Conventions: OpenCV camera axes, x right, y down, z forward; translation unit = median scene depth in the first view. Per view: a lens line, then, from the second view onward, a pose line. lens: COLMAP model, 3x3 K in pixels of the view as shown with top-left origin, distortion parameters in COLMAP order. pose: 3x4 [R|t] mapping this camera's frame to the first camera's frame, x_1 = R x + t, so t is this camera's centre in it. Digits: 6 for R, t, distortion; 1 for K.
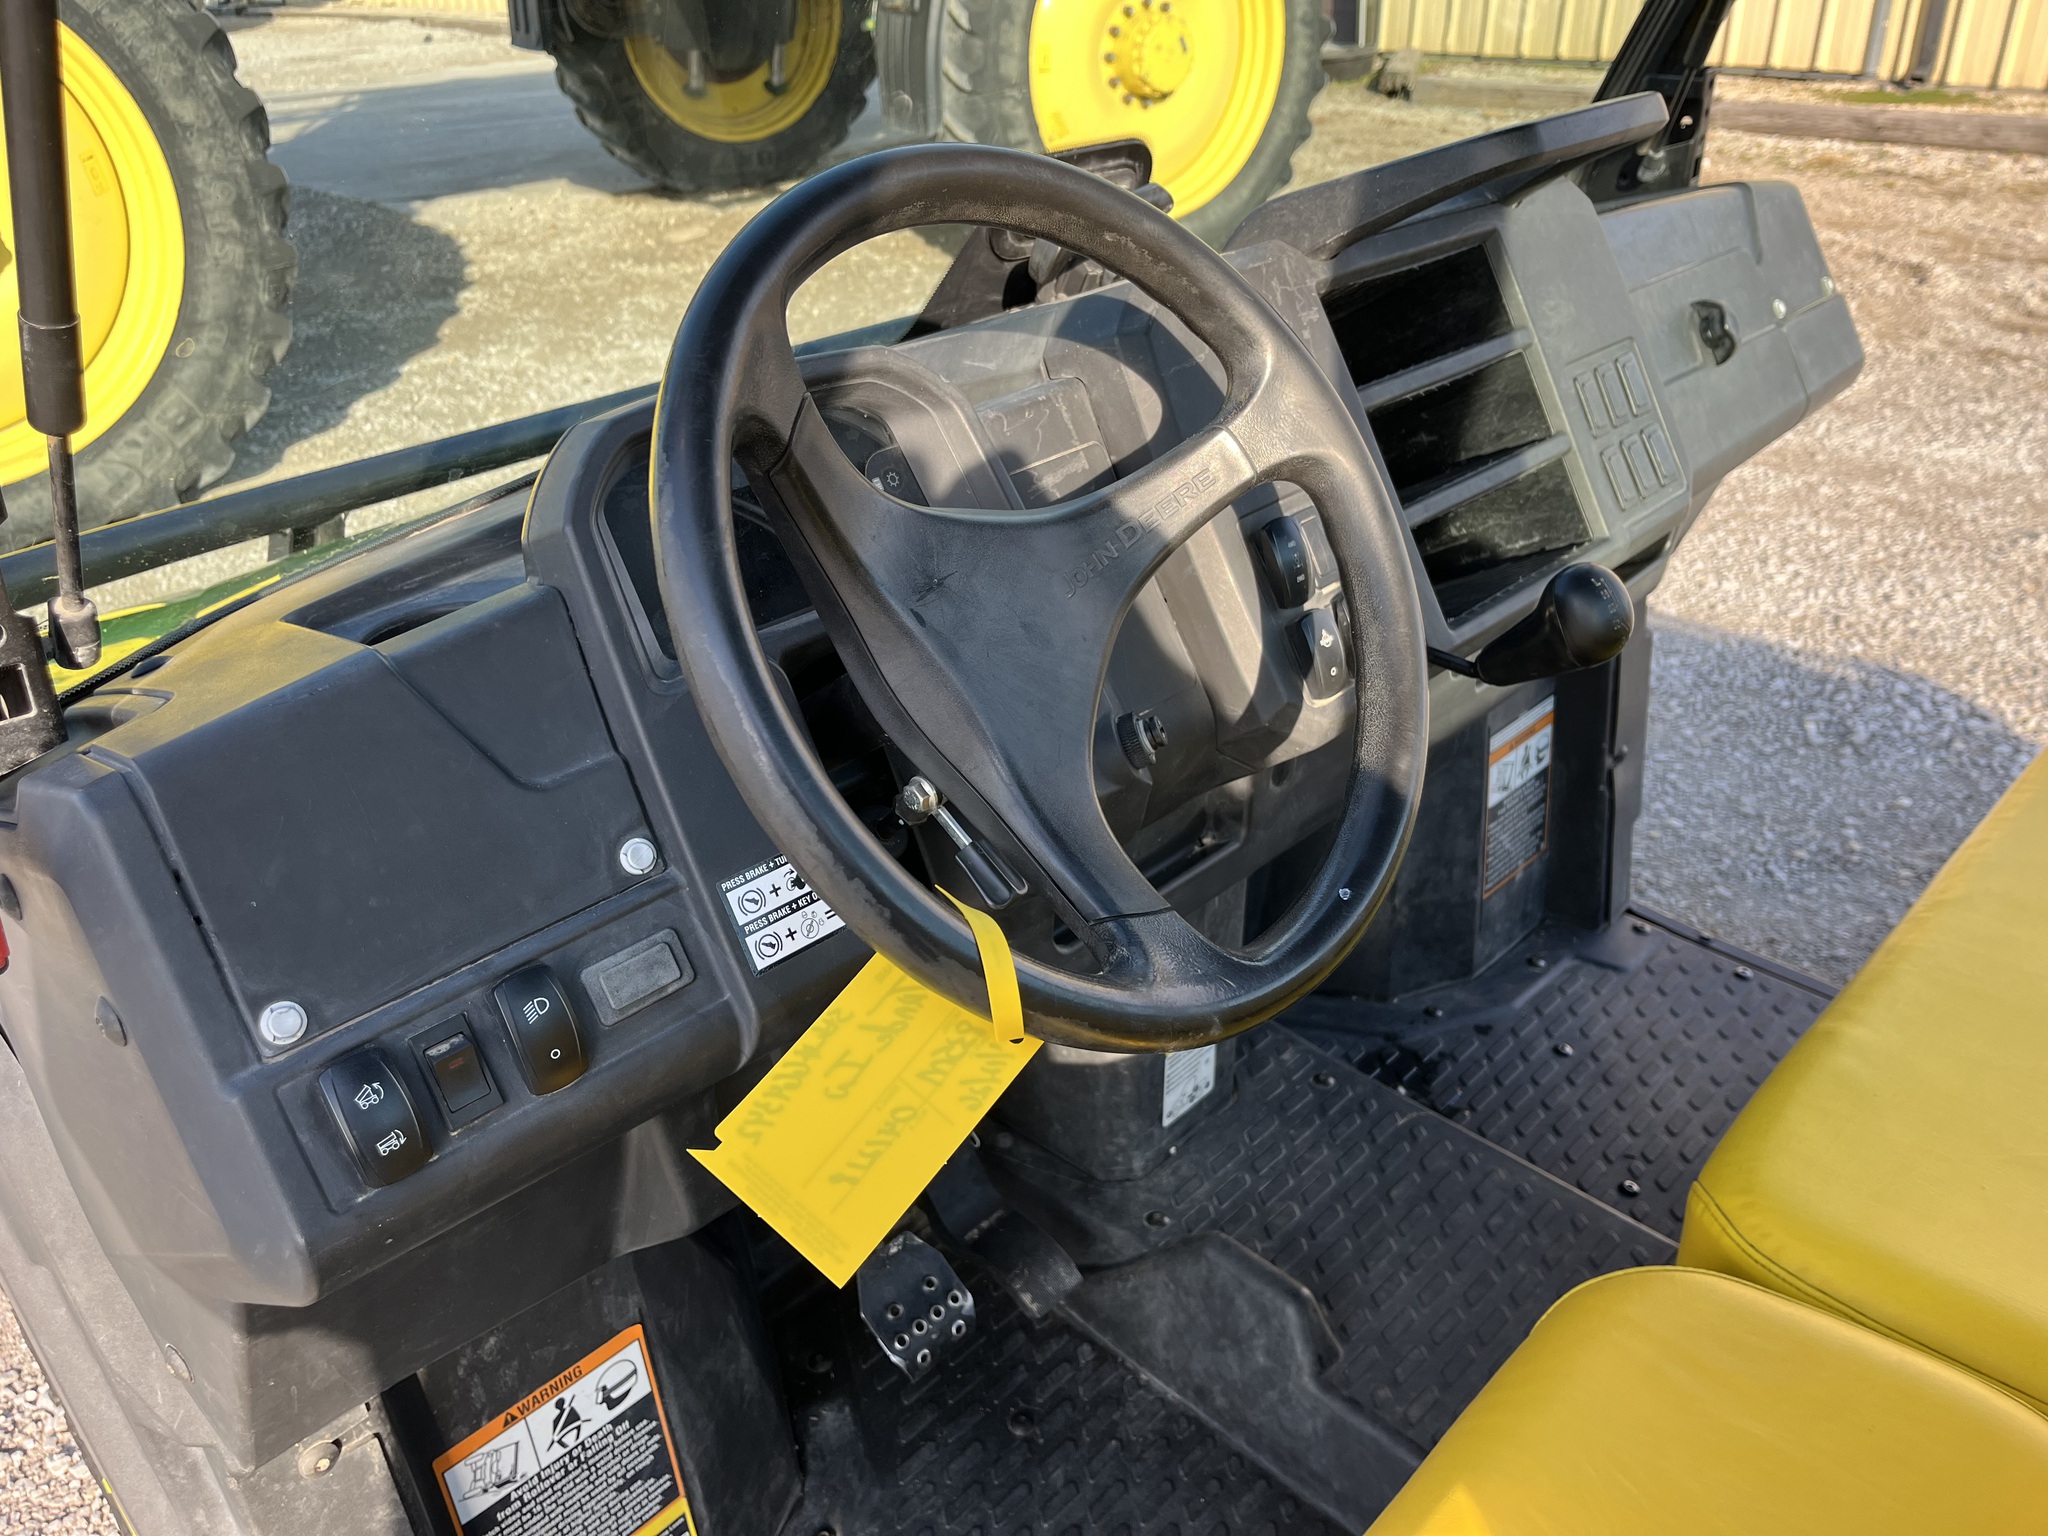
lens RADIAL K [[1567.8, 0, 1034.6], [0, 1567.8, 757.5], [0, 0, 1]] dist [0.092039, -0.137784]
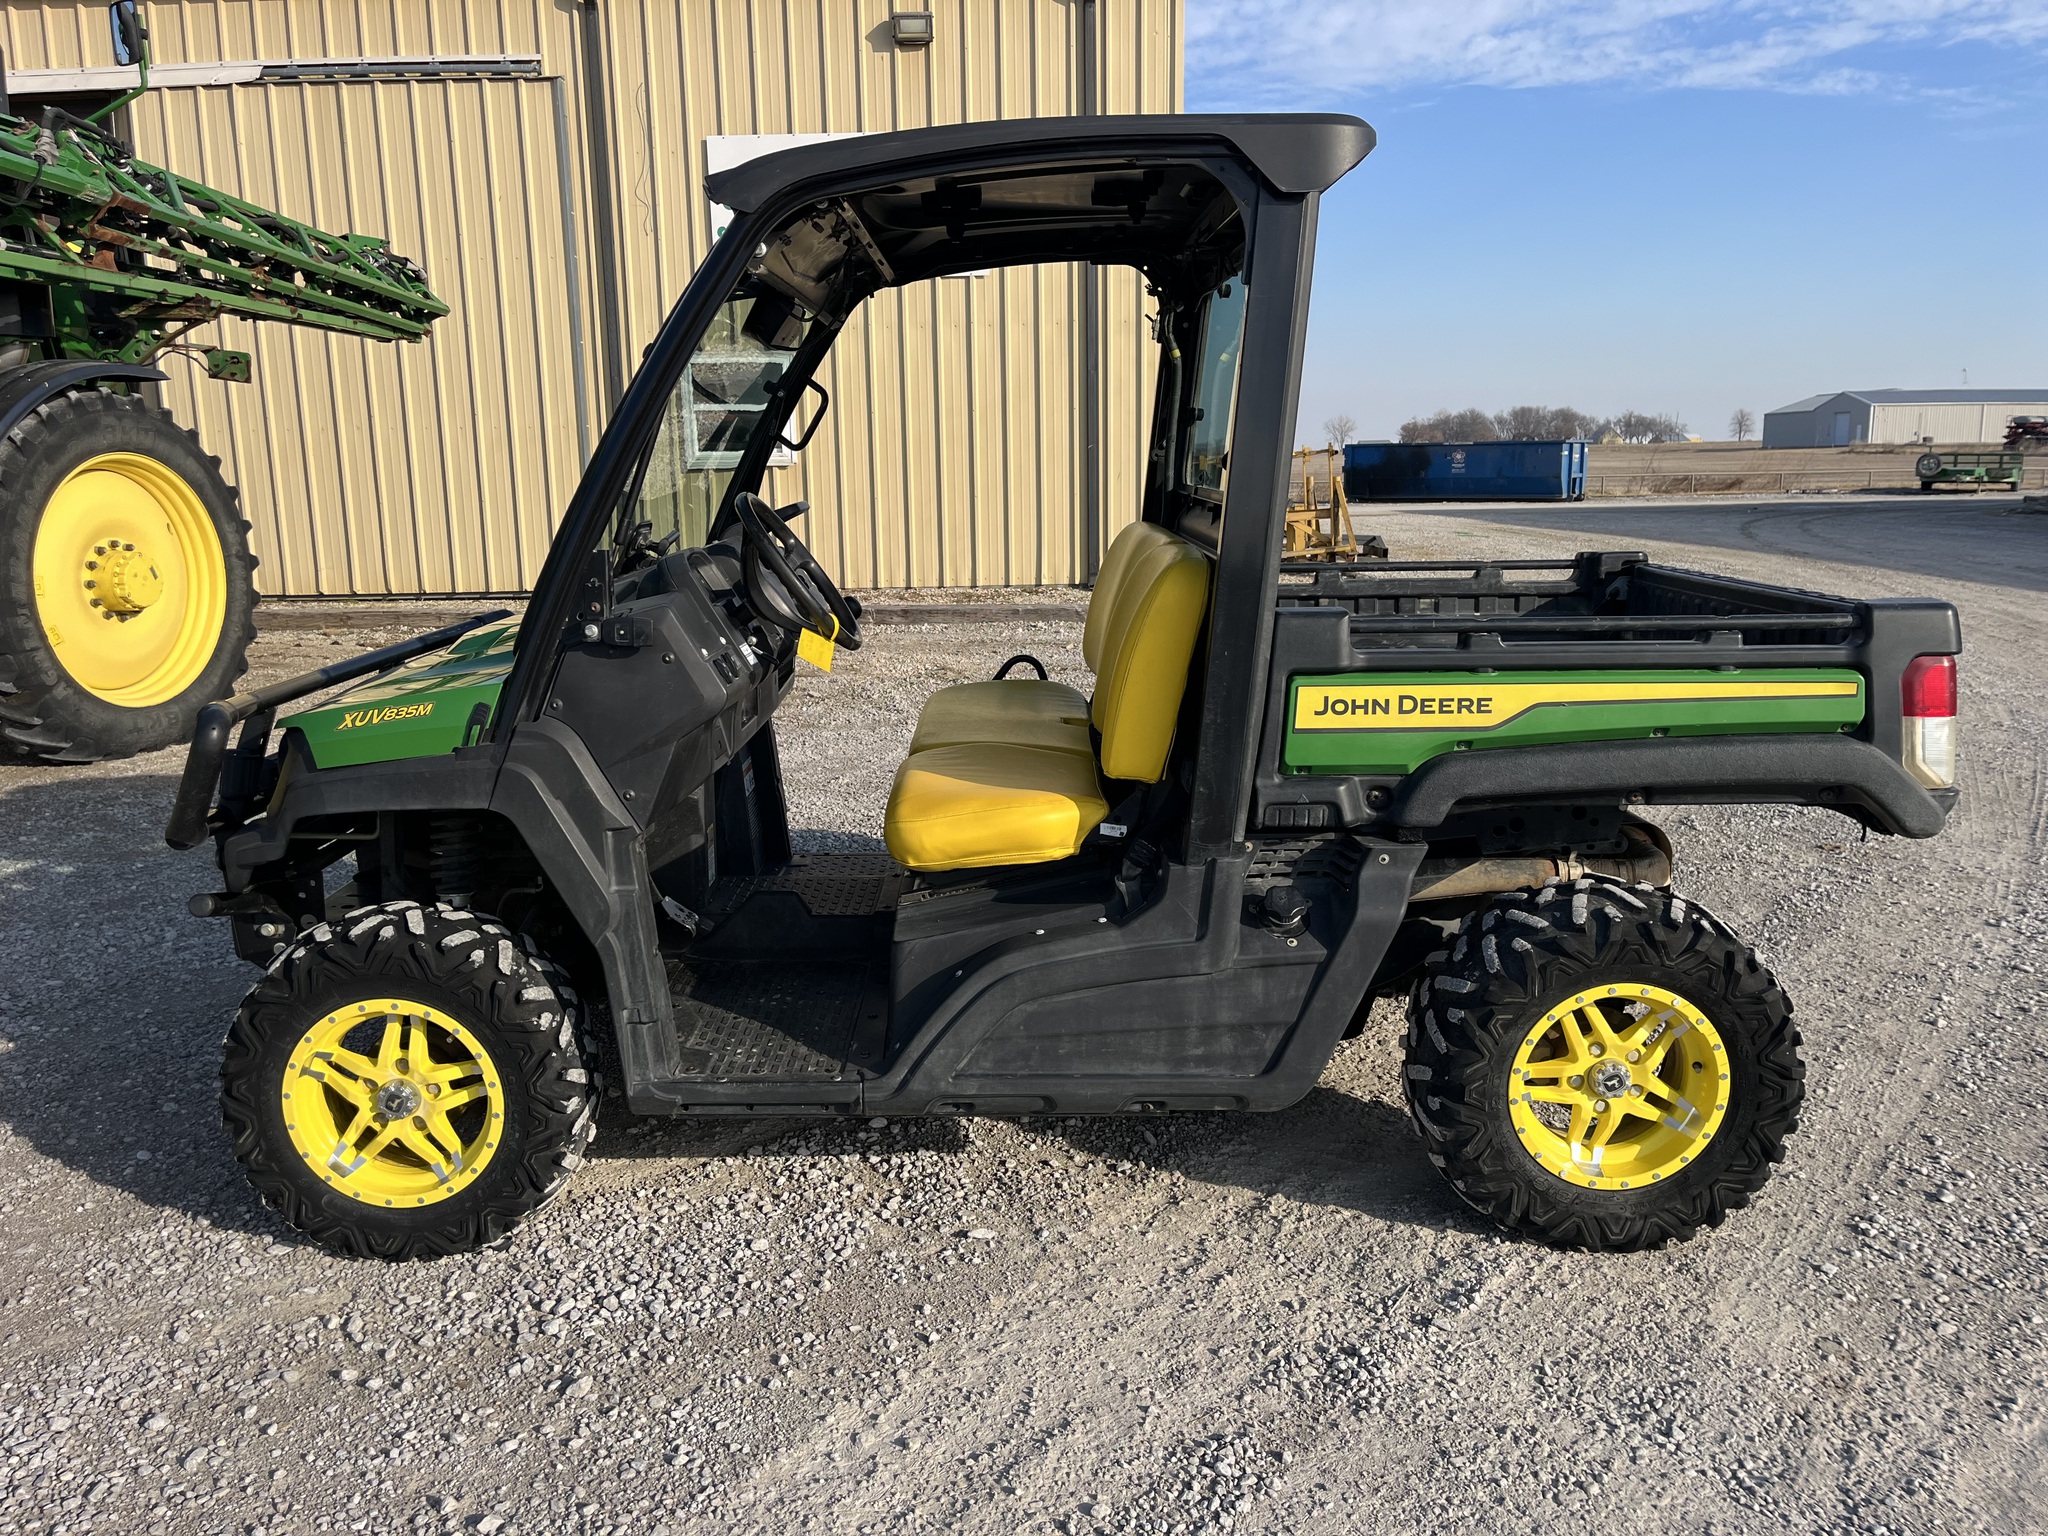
lens RADIAL K [[1554.5, 0, 1008.8], [0, 1554.5, 761.1], [0, 0, 1]] dist [0.079416, -0.101387]
pose [[0.721247, -0.120766, 0.682069, -0.311955], [0.331192, 0.924960, -0.186443, 0.163409], [-0.608371, 0.360367, 0.707121, -0.273193]]
